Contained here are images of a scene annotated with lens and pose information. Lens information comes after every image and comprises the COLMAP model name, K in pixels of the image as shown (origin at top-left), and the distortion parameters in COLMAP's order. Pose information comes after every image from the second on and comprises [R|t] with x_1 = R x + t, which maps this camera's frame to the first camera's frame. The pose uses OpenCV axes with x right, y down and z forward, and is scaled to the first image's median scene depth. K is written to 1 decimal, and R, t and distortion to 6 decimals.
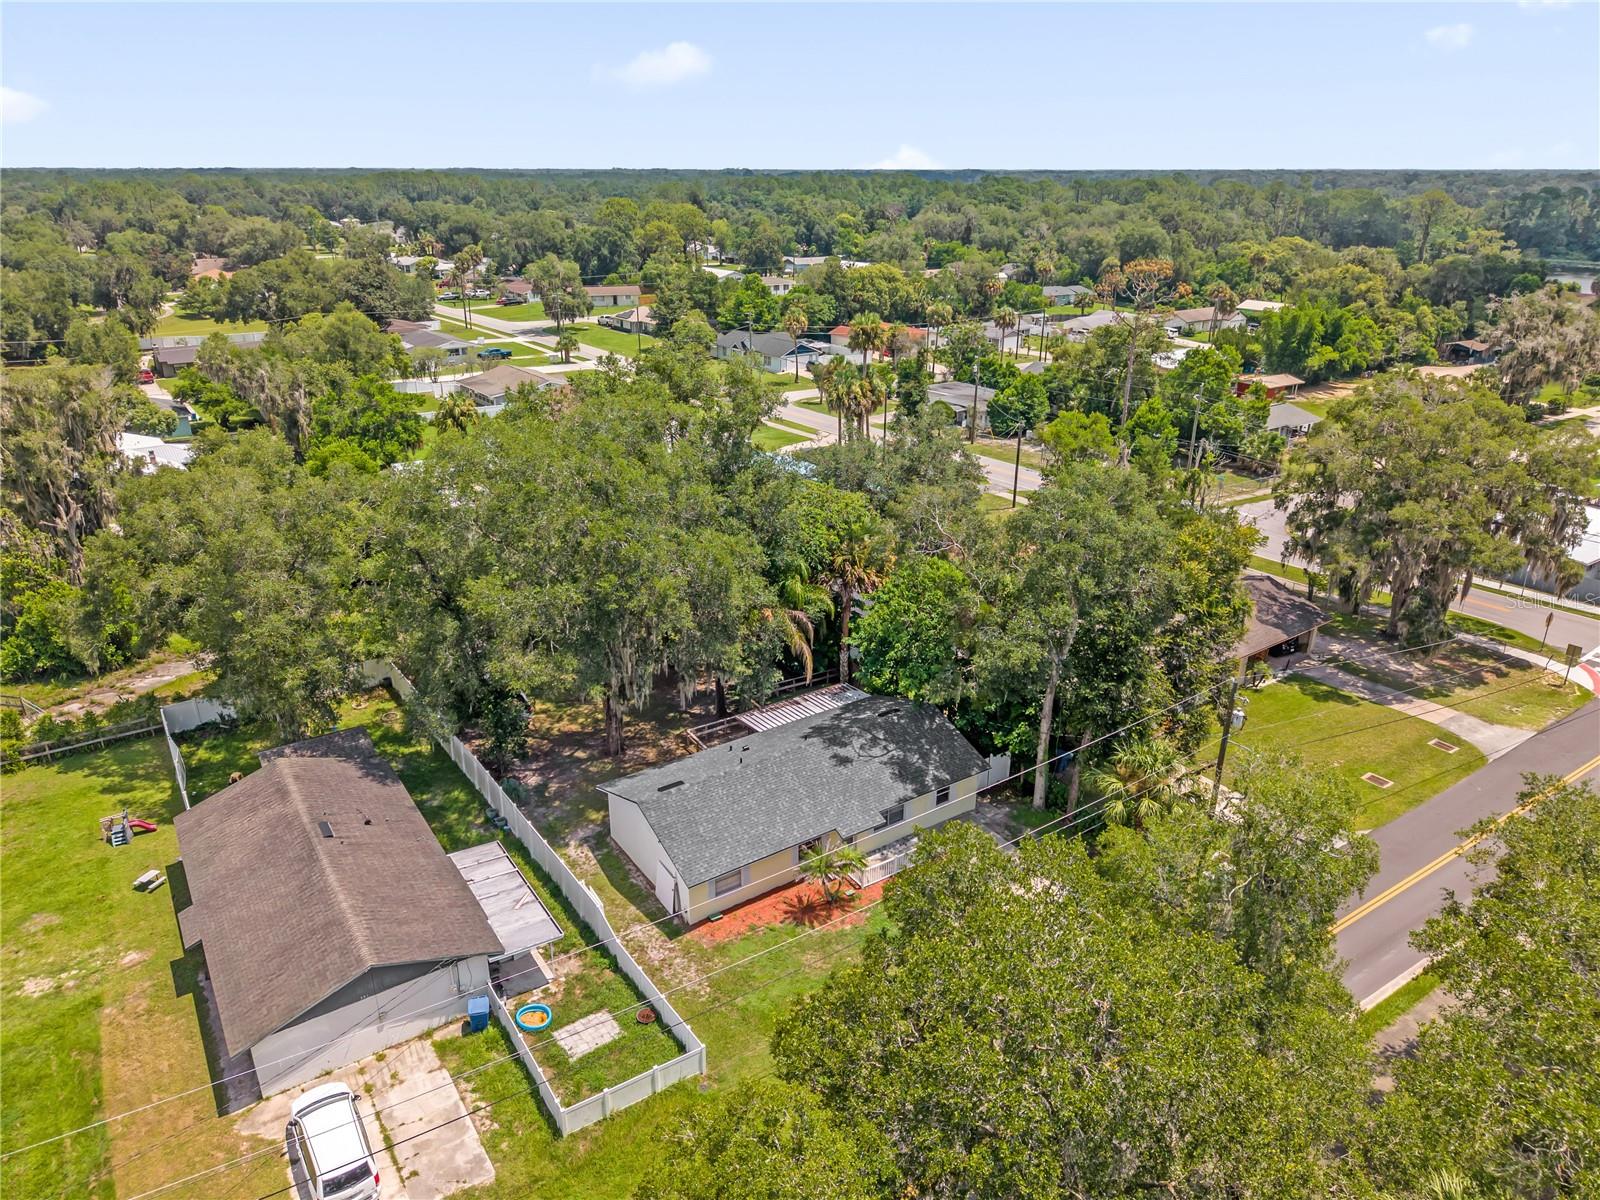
lens RADIAL K [[1088.8, 0, 800.0], [0, 1088.8, 600.0], [0, 0, 1]] dist [0.059492, -0.083269]
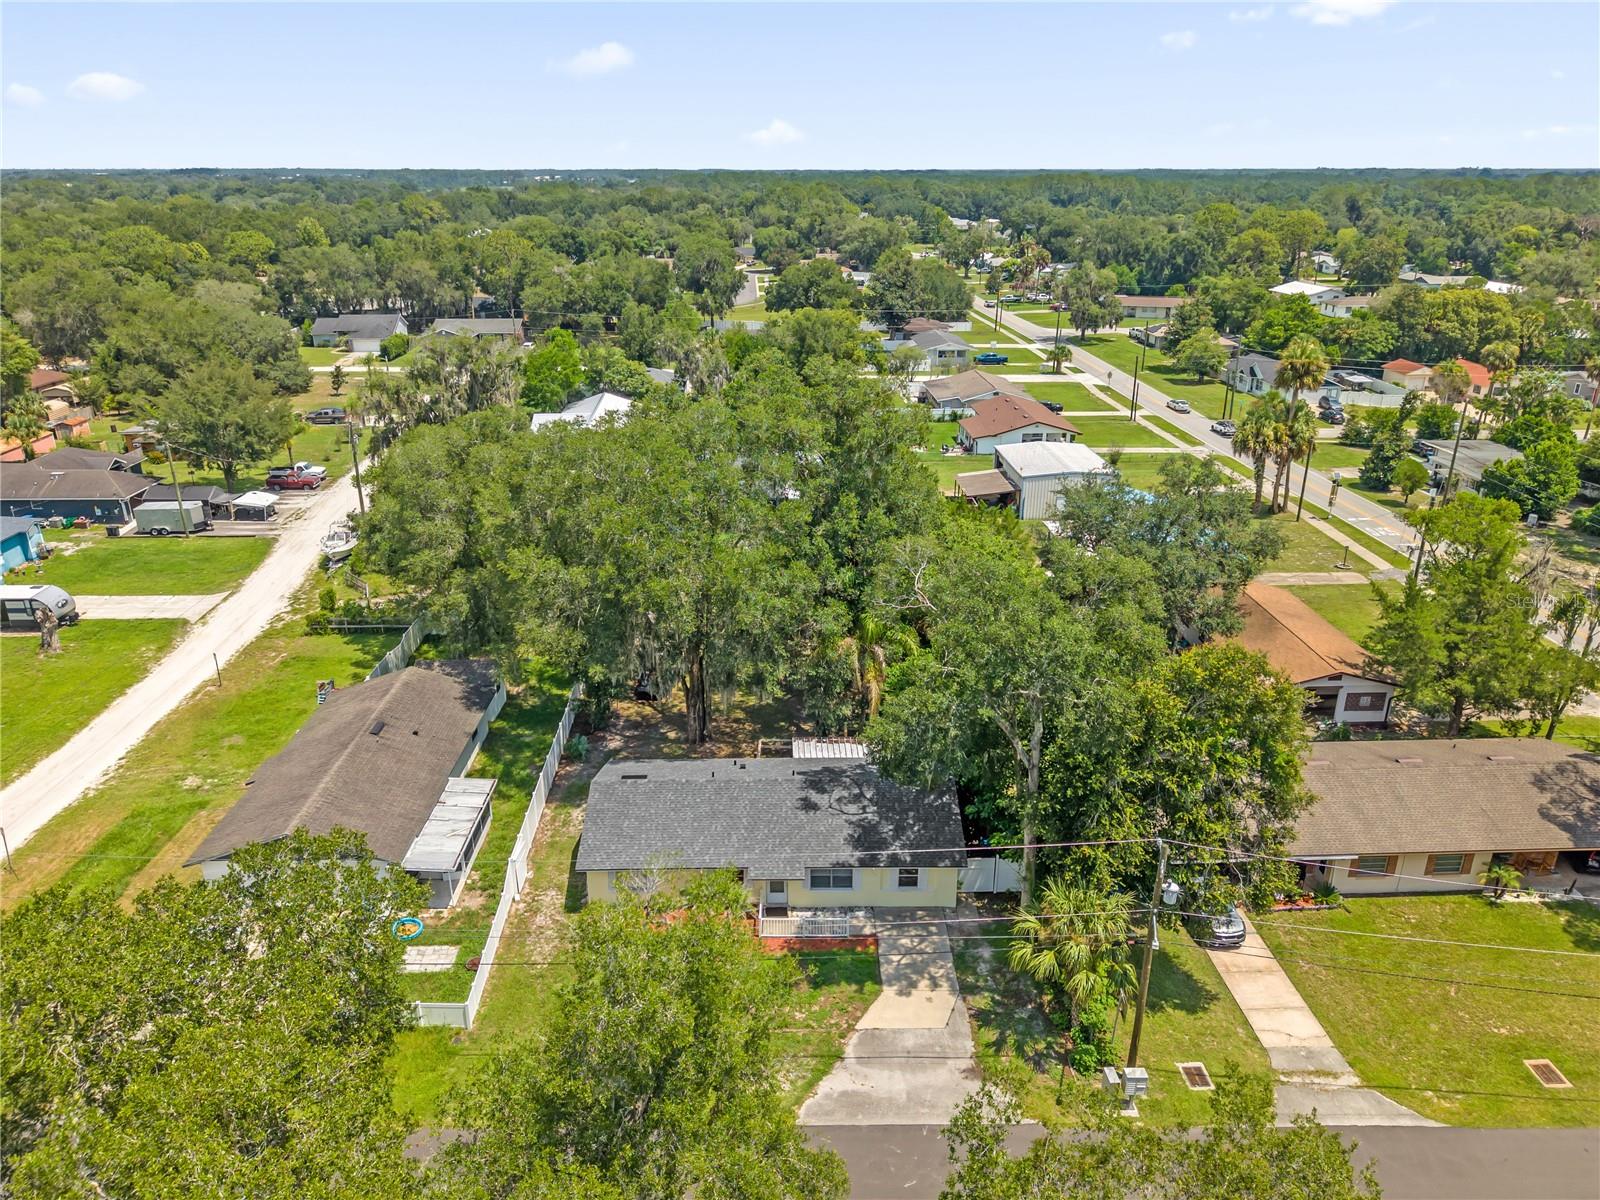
lens RADIAL K [[1120.3, 0, 776.7], [0, 1120.3, 600.7], [0, 0, 1]] dist [0.032559, -0.045327]
pose [[0.828567, 0.198997, -0.523333, 0.157065], [-0.203370, 0.977833, 0.049835, -0.022367], [0.521649, 0.065139, 0.850670, 0.046680]]
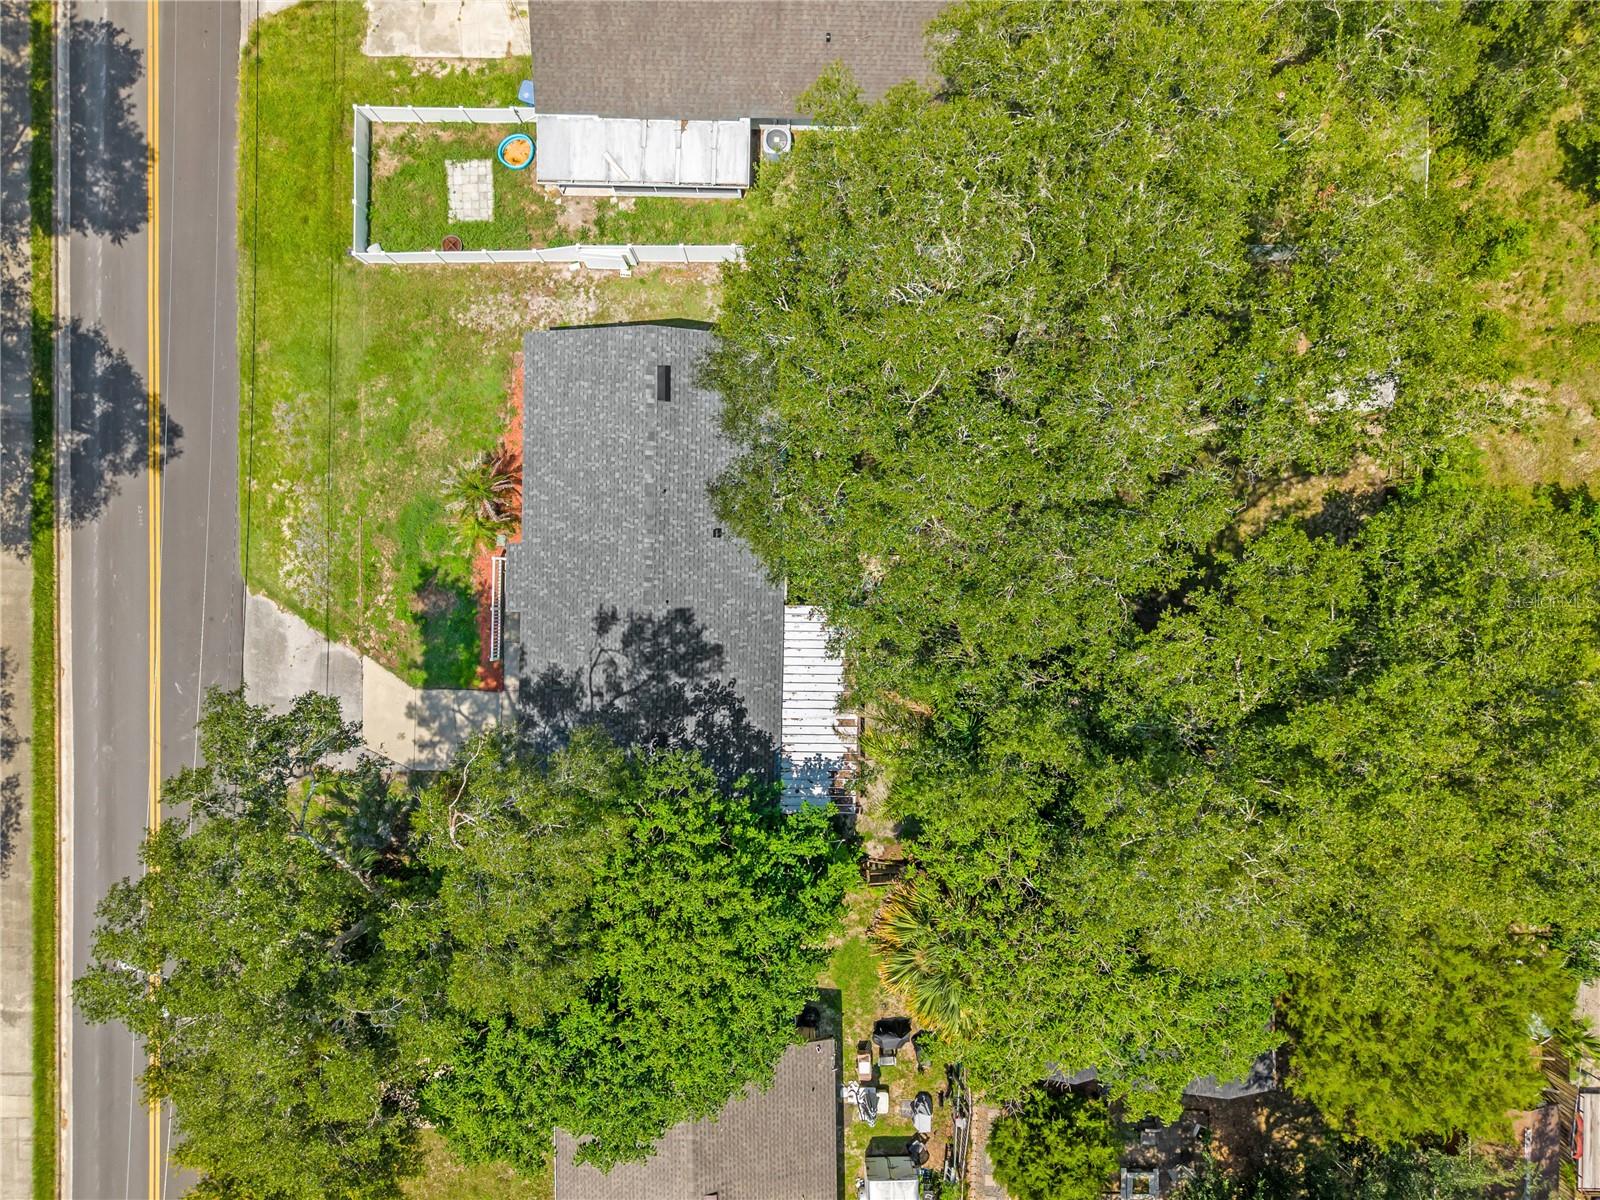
lens RADIAL K [[1088.8, 0, 800.0], [0, 1088.8, 600.0], [0, 0, 1]] dist [0.059492, -0.083269]
pose [[-0.574448, 0.818499, 0.008326, -0.016883], [-0.299691, -0.219776, 0.928377, -0.177792], [0.761705, 0.530809, 0.371547, 0.263974]]
